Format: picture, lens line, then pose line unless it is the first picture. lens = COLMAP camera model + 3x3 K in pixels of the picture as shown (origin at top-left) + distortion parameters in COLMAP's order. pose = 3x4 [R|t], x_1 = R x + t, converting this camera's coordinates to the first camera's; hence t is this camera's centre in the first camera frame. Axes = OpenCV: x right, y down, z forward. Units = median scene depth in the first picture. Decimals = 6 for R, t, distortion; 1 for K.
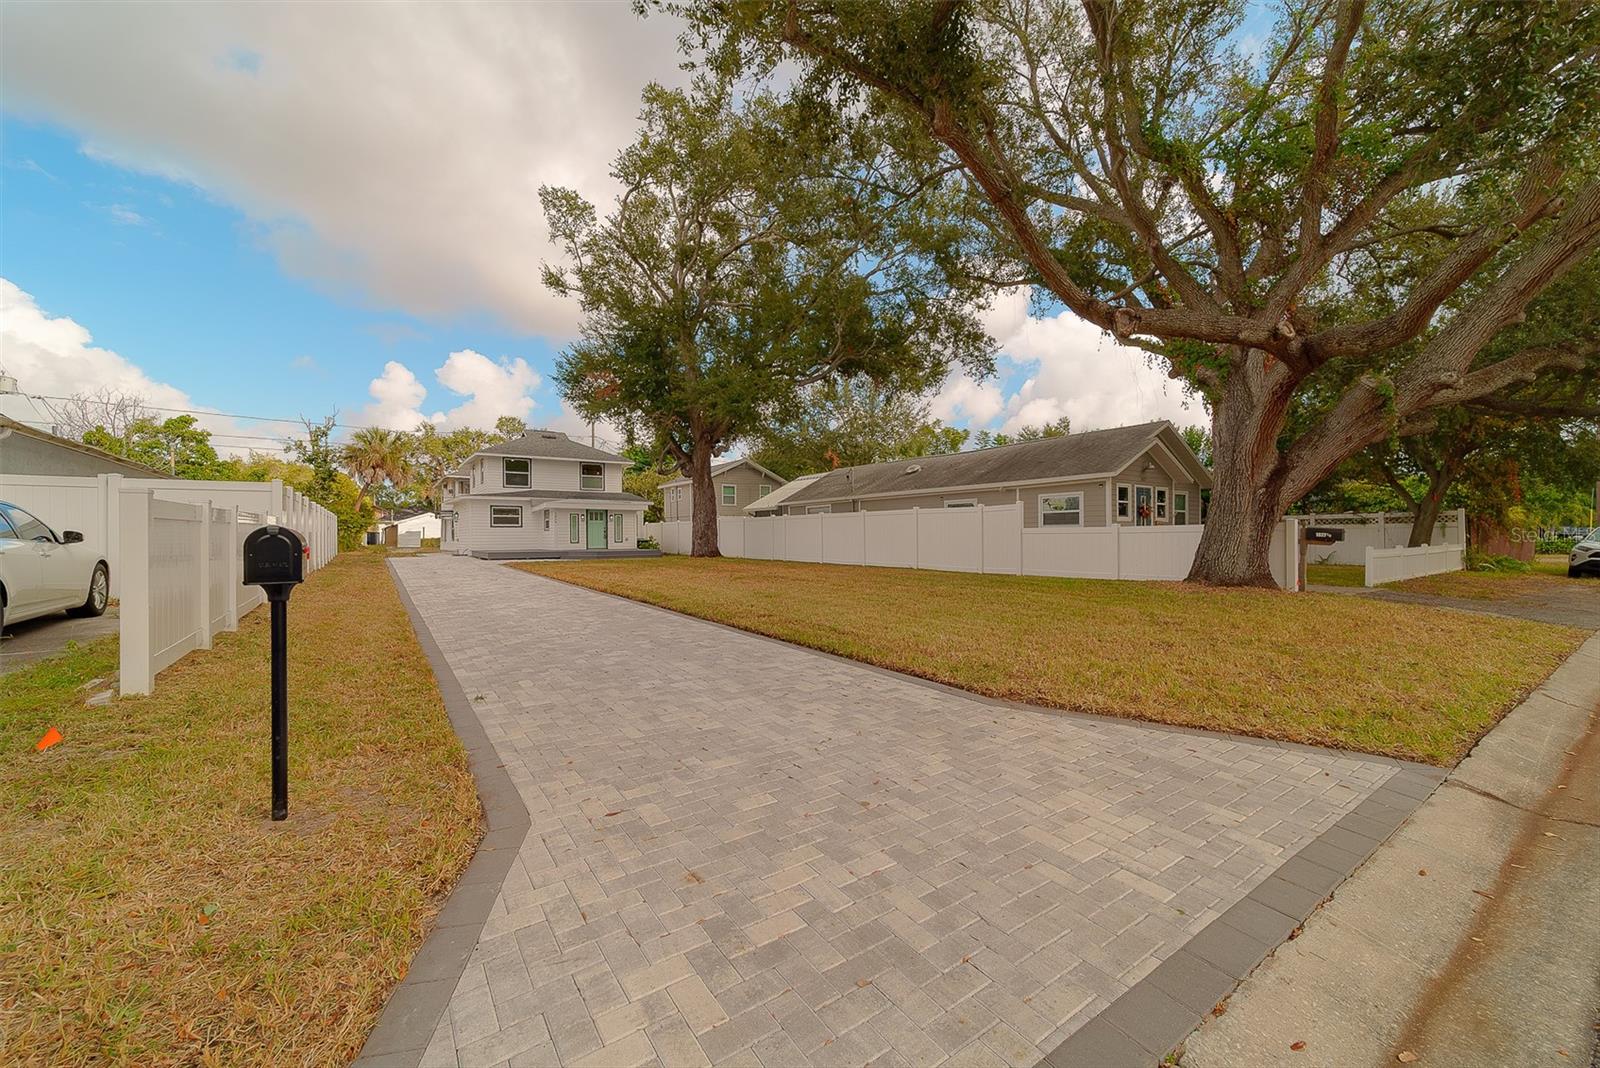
lens RADIAL K [[603.7, 0, 820.0], [0, 603.7, 542.2], [0, 0, 1]] dist [0.003562, 0.000061]
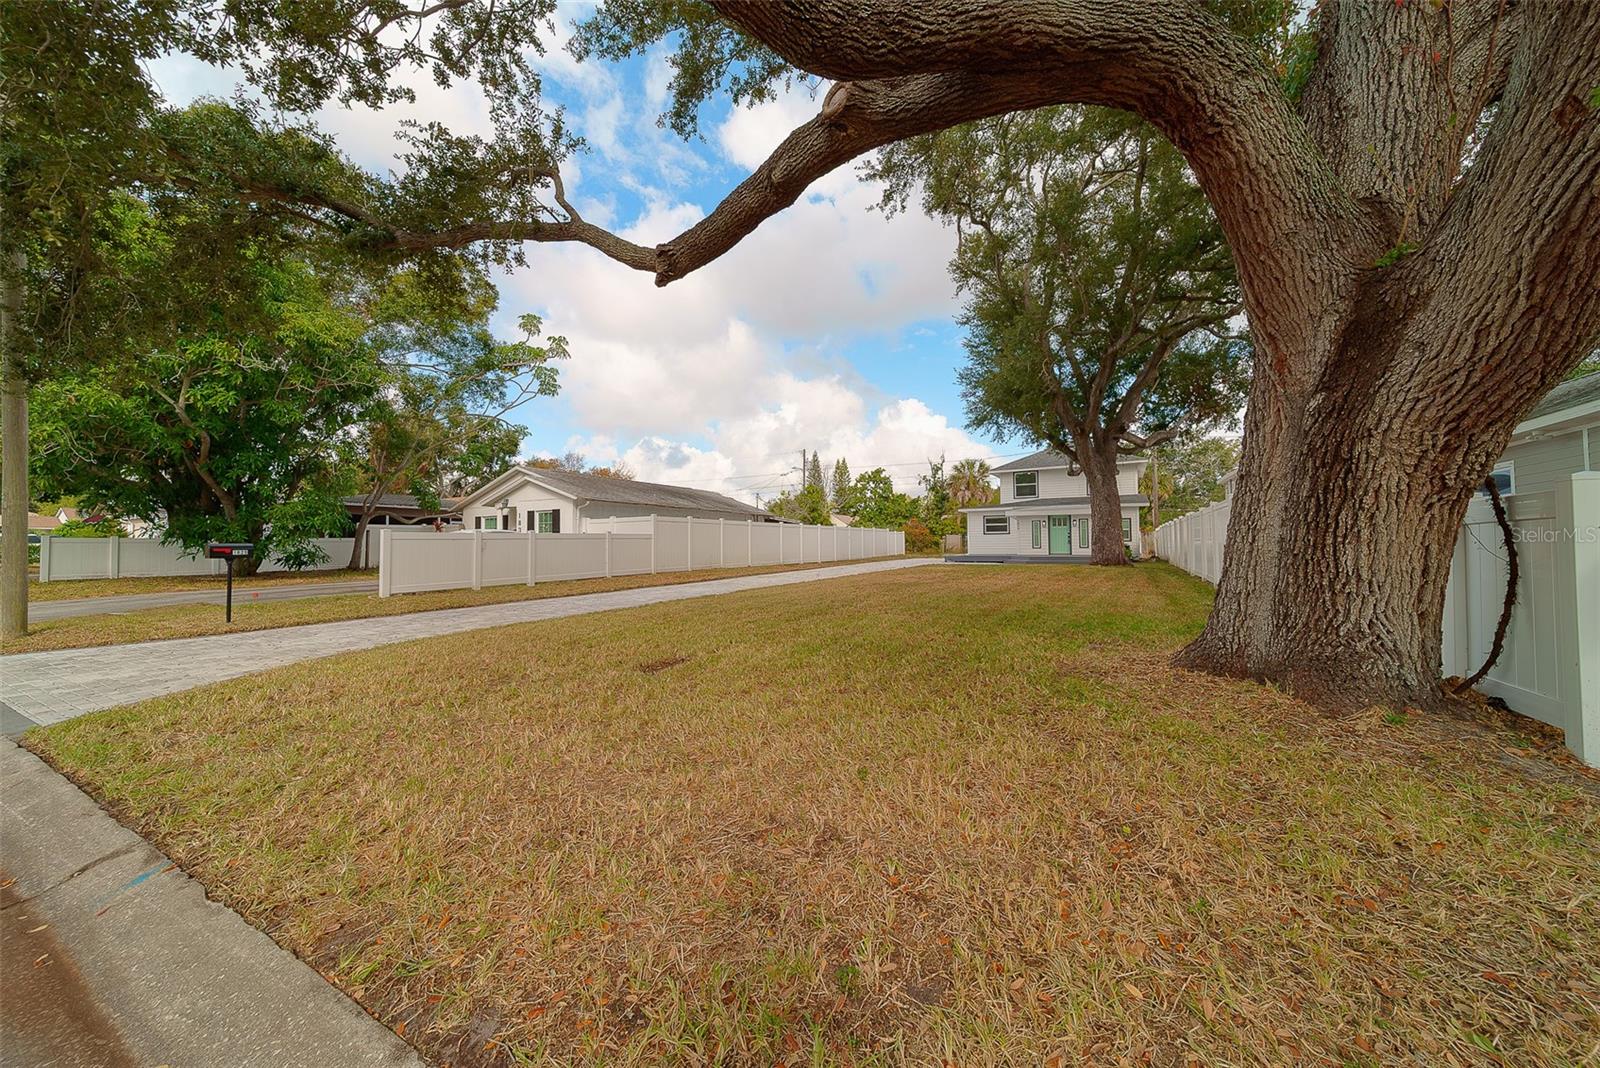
lens RADIAL K [[585.3, 0, 823.9], [0, 585.3, 530.7], [0, 0, 1]] dist [0.006237, 0.000000]
pose [[0.451622, -0.023828, -0.891891, 0.311416], [-0.000375, 0.999638, -0.026896, -0.002381], [0.892209, 0.012481, 0.451450, 0.215445]]
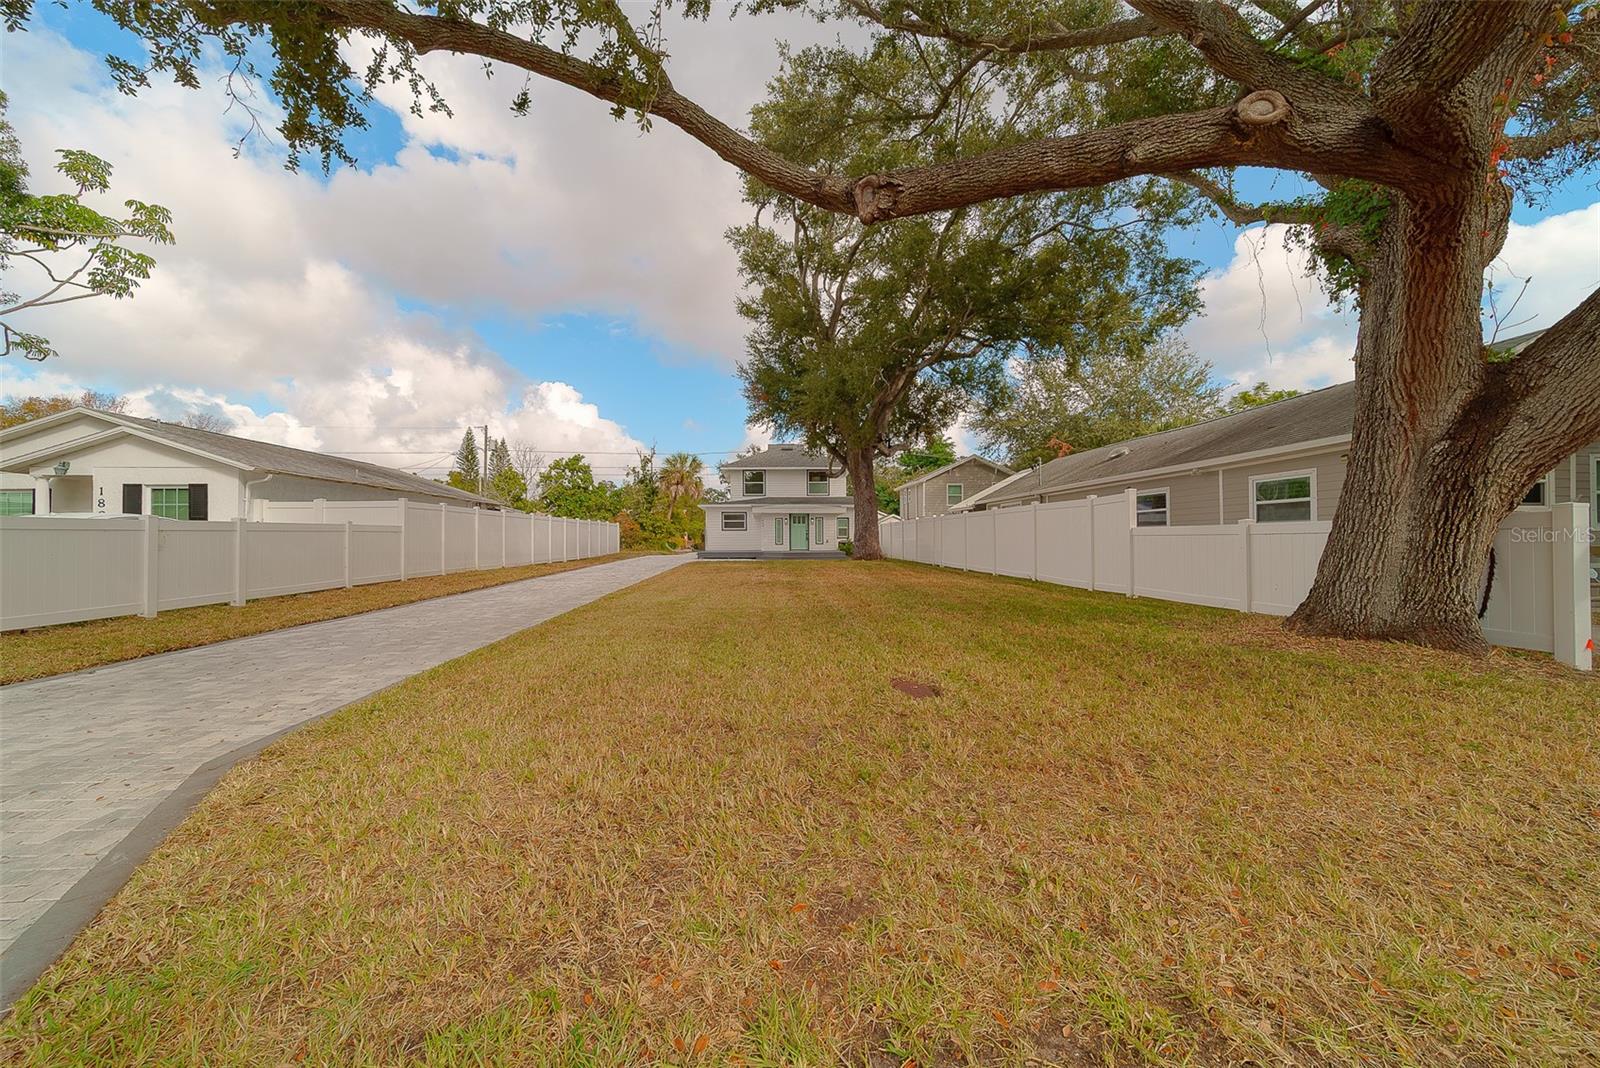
lens RADIAL K [[585.3, 0, 816.2], [0, 585.3, 535.2], [0, 0, 1]] dist [0.006237, 0.000000]
pose [[0.857830, -0.004802, -0.513912, 0.190079], [-0.001508, 0.999929, -0.011860, -0.002902], [0.513932, 0.010949, 0.857761, 0.119452]]
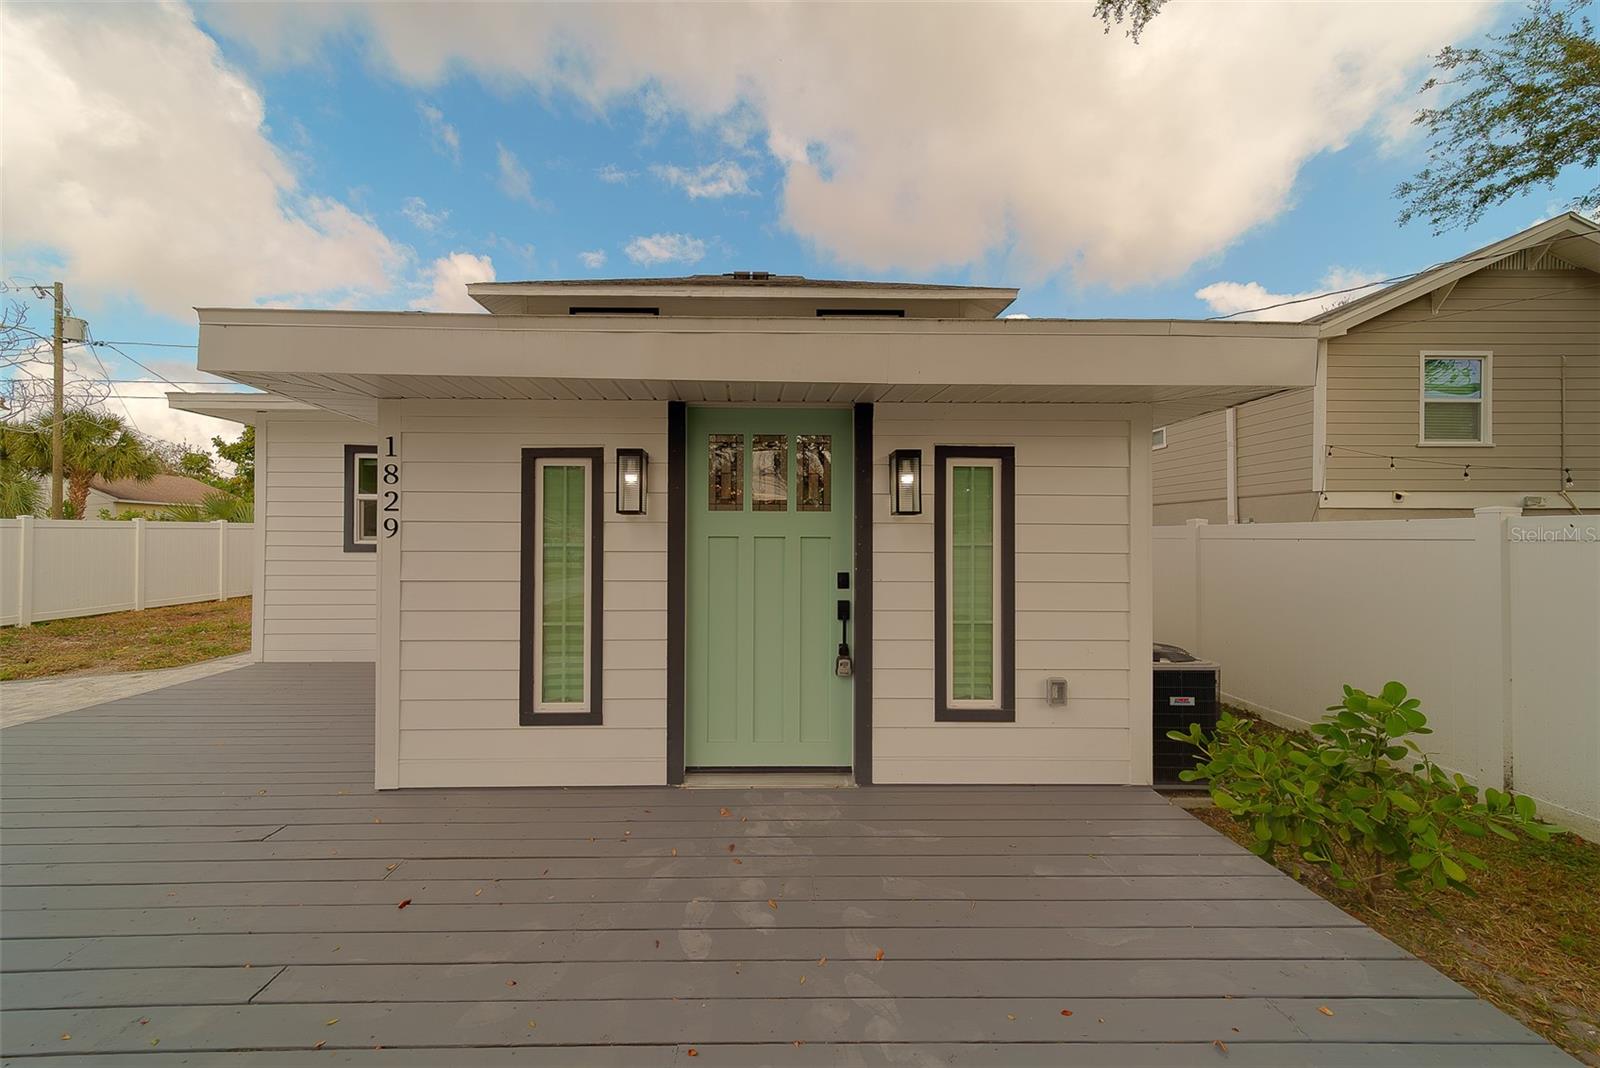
lens RADIAL K [[581.1, 0, 775.8], [0, 581.1, 546.1], [0, 0, 1]] dist [0.004545, -0.000234]
pose [[0.819238, 0.013911, -0.573285, -0.305784], [-0.009420, 0.999897, 0.010802, -0.030041], [0.573376, -0.003449, 0.819285, 0.904455]]
